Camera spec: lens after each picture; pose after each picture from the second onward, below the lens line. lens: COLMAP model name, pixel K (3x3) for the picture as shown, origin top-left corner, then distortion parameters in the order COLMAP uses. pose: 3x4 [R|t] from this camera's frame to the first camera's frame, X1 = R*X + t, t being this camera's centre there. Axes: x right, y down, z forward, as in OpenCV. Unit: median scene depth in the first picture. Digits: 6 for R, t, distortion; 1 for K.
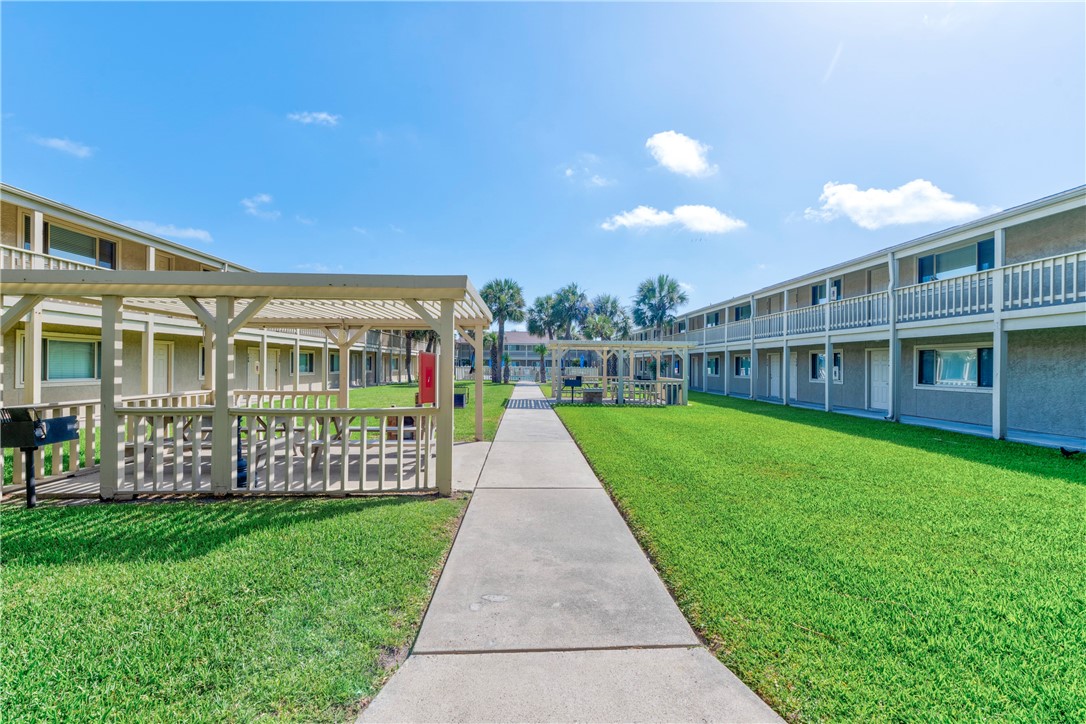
lens RADIAL K [[433.9, 0, 541.7], [0, 433.9, 364.8], [0, 0, 1]] dist [0.002869, 0.000086]
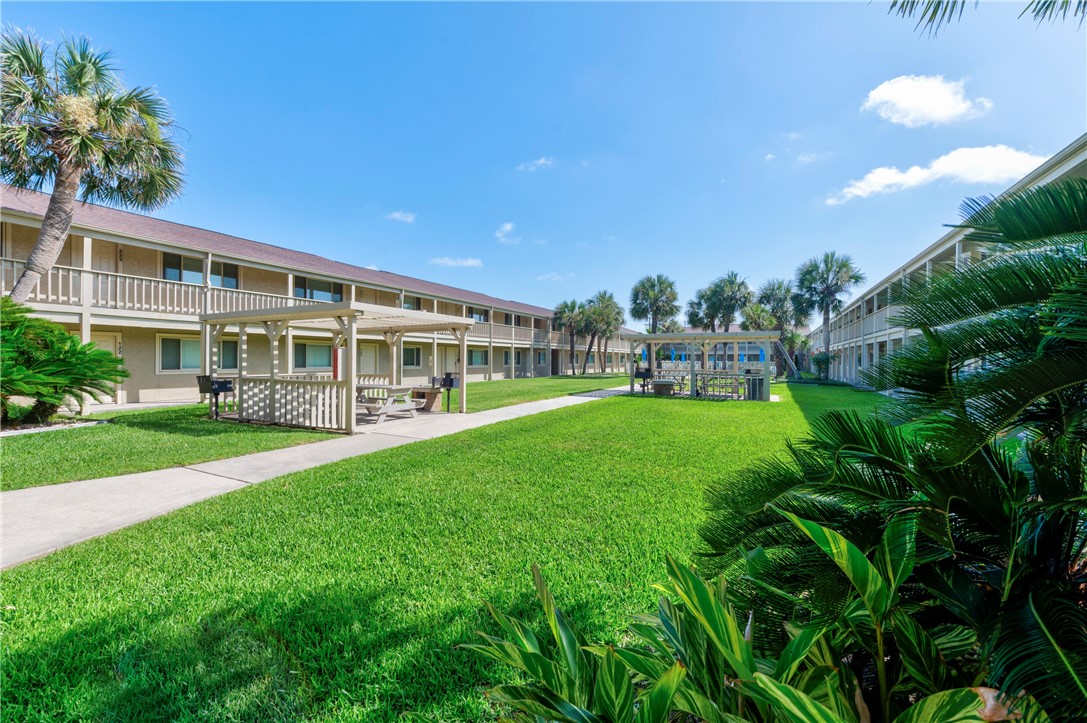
lens RADIAL K [[424.4, 0, 544.3], [0, 424.4, 361.1], [0, 0, 1]] dist [-0.027648, -0.000143]
pose [[0.858511, -0.001366, -0.512794, 0.187578], [0.000840, 0.999999, -0.001259, 0.005316], [0.512795, 0.000650, 0.858511, 0.006081]]
